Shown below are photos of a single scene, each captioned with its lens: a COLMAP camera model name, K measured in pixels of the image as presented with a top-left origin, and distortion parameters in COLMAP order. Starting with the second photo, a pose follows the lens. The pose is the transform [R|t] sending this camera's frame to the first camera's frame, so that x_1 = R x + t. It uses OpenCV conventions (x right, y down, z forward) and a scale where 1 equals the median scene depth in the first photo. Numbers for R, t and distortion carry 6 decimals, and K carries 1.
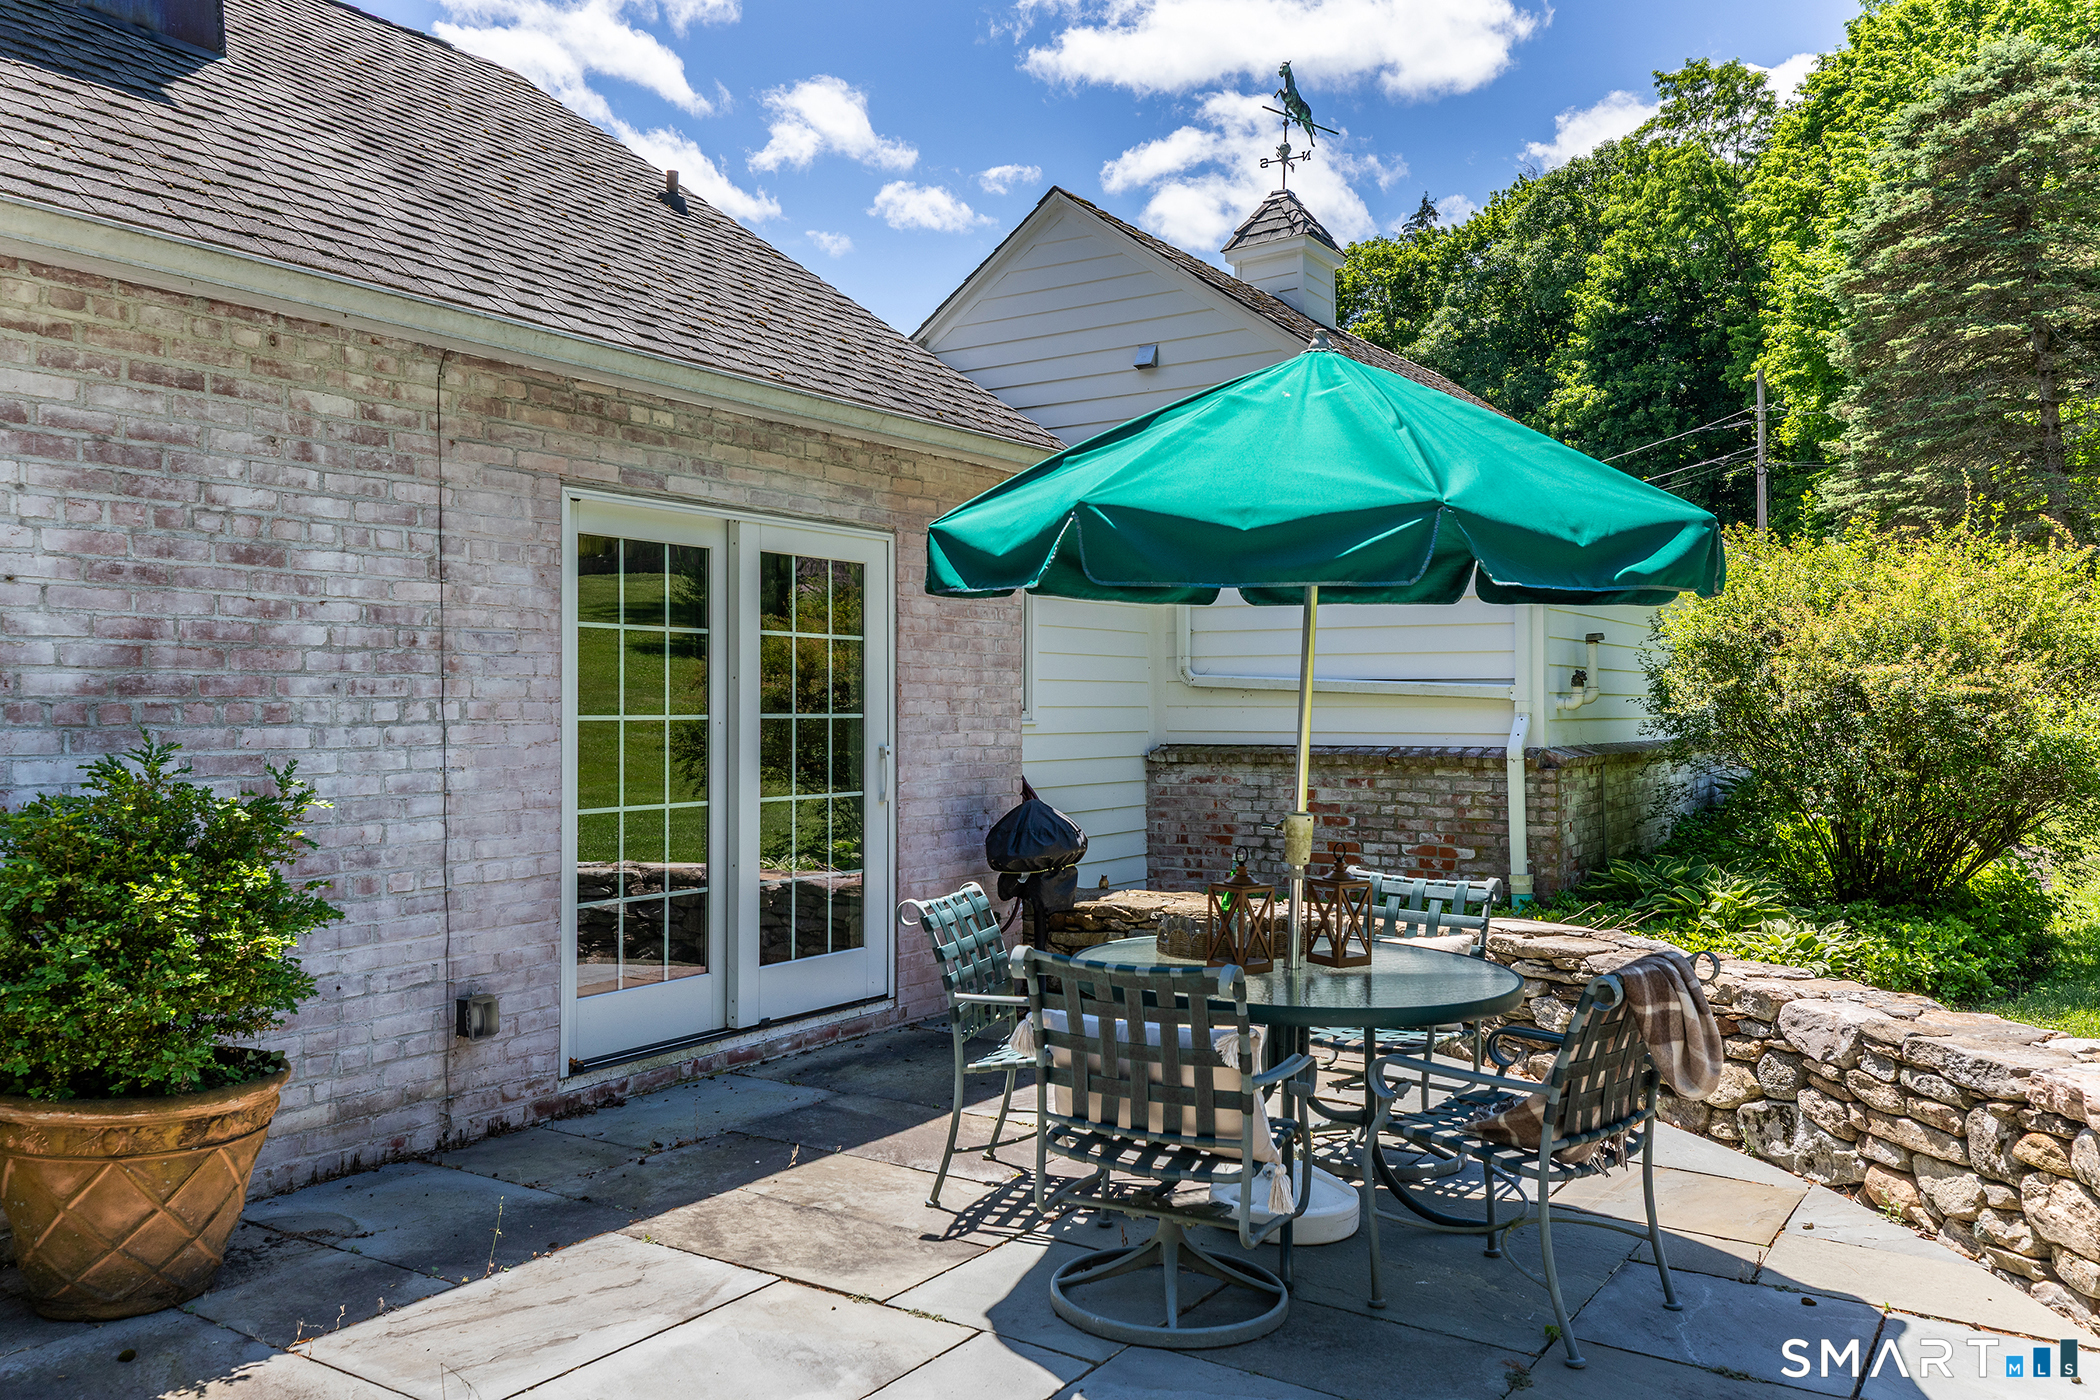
lens RADIAL K [[1698.6, 0, 1046.2], [0, 1698.6, 748.3], [0, 0, 1]] dist [0.049119, -0.039072]
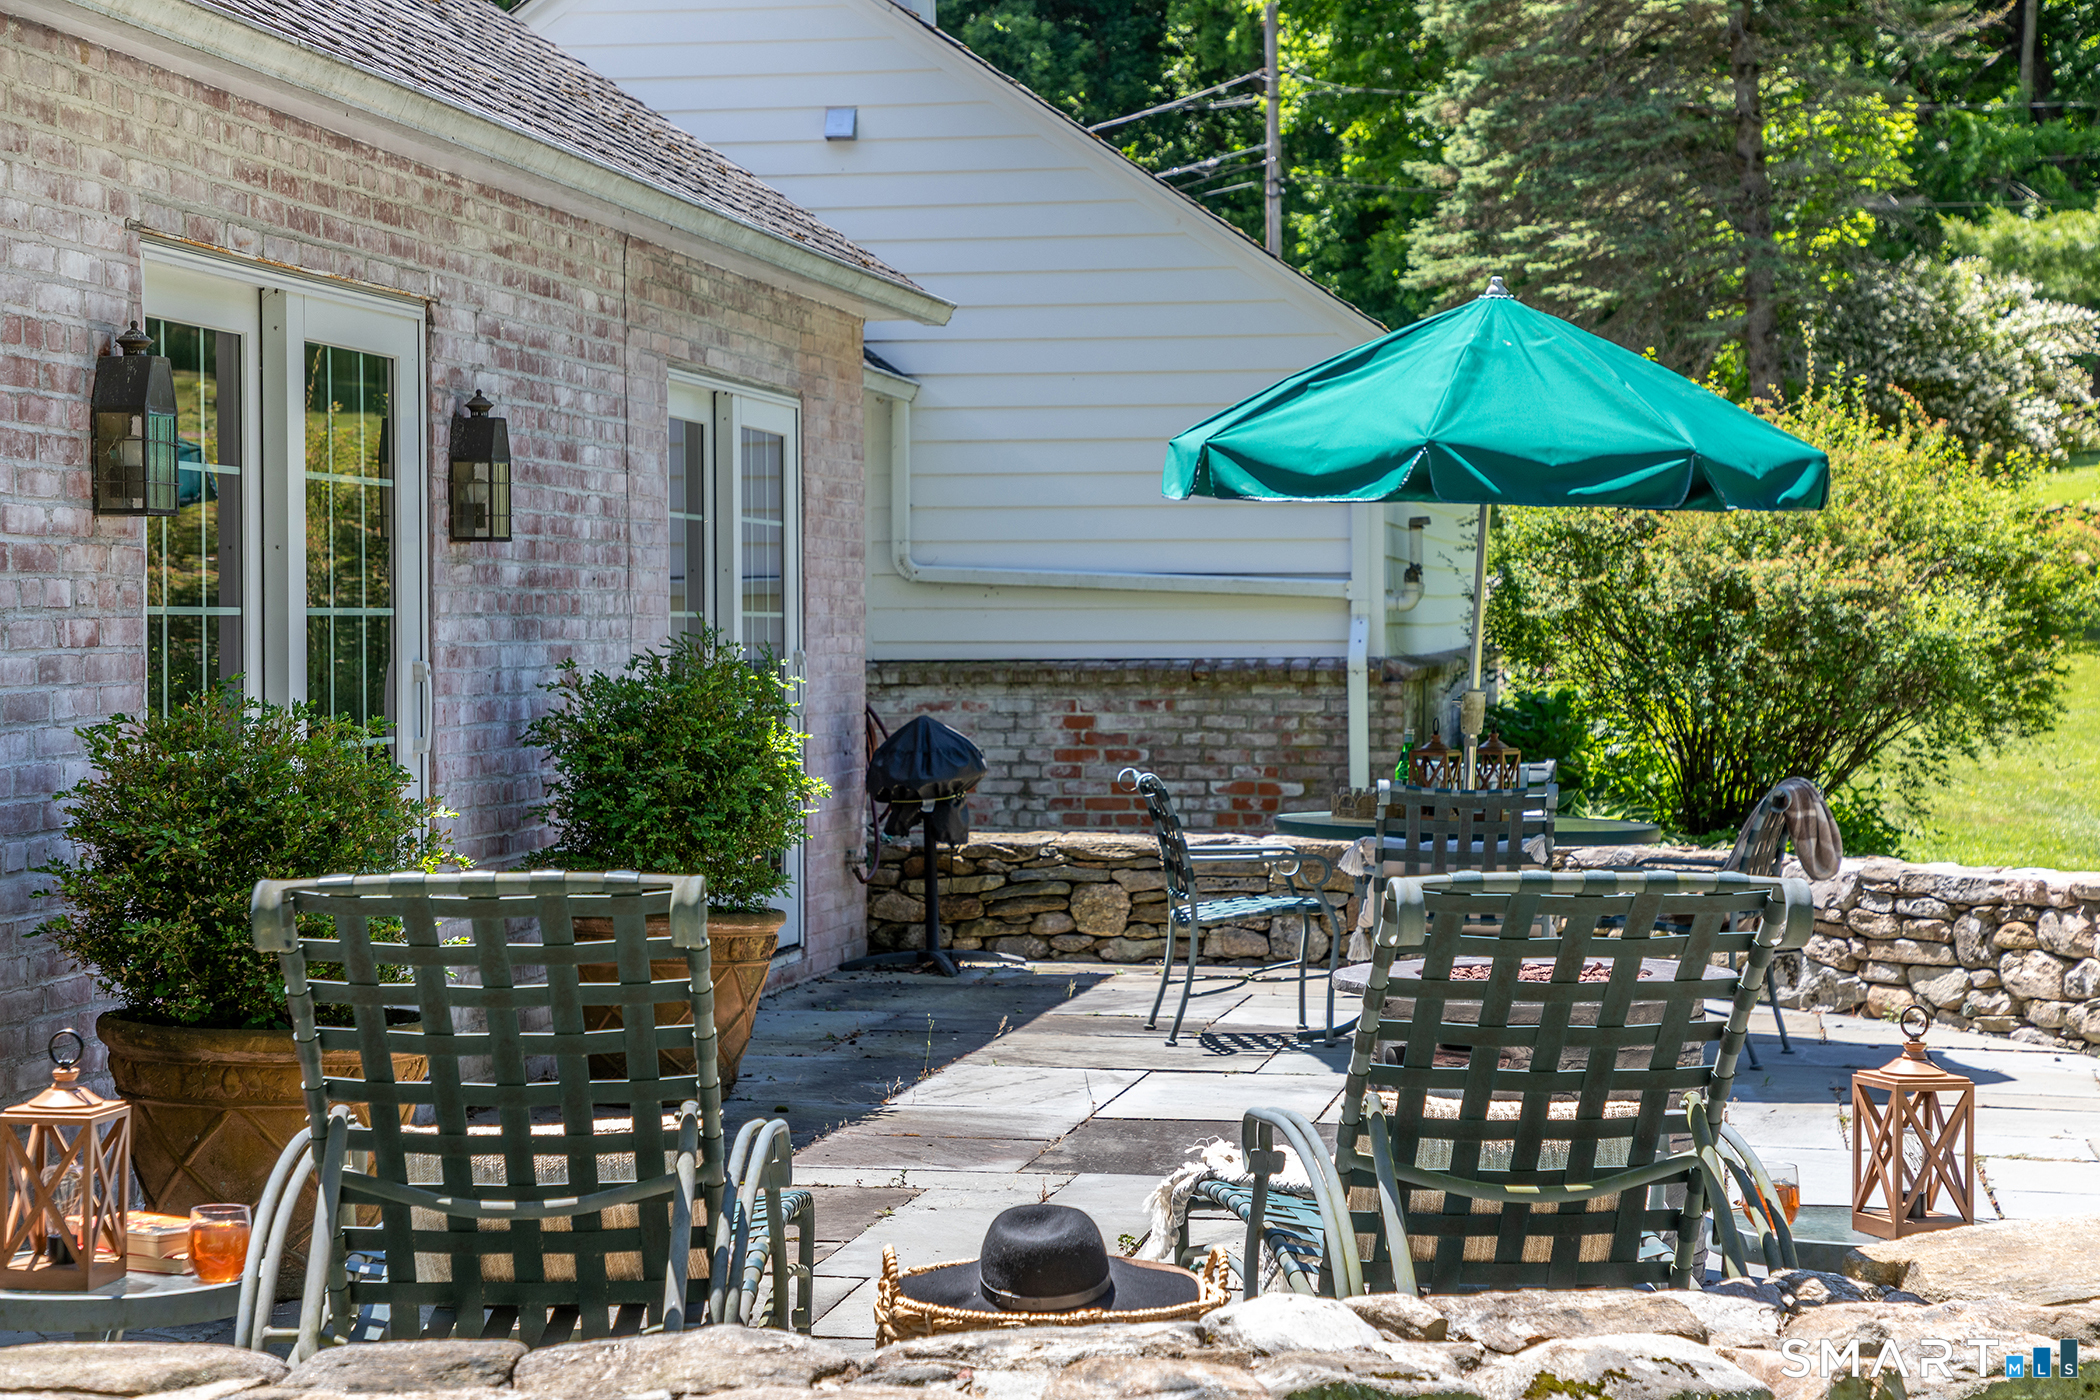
lens RADIAL K [[4274.1, 0, 1102.7], [0, 4274.1, 866.5], [0, 0, 1]] dist [0.290149, 0.000000]
pose [[0.913944, -0.023867, 0.405138, -0.782447], [0.011567, 0.999396, 0.032779, 0.036327], [-0.405676, -0.025272, 0.913668, -0.973558]]
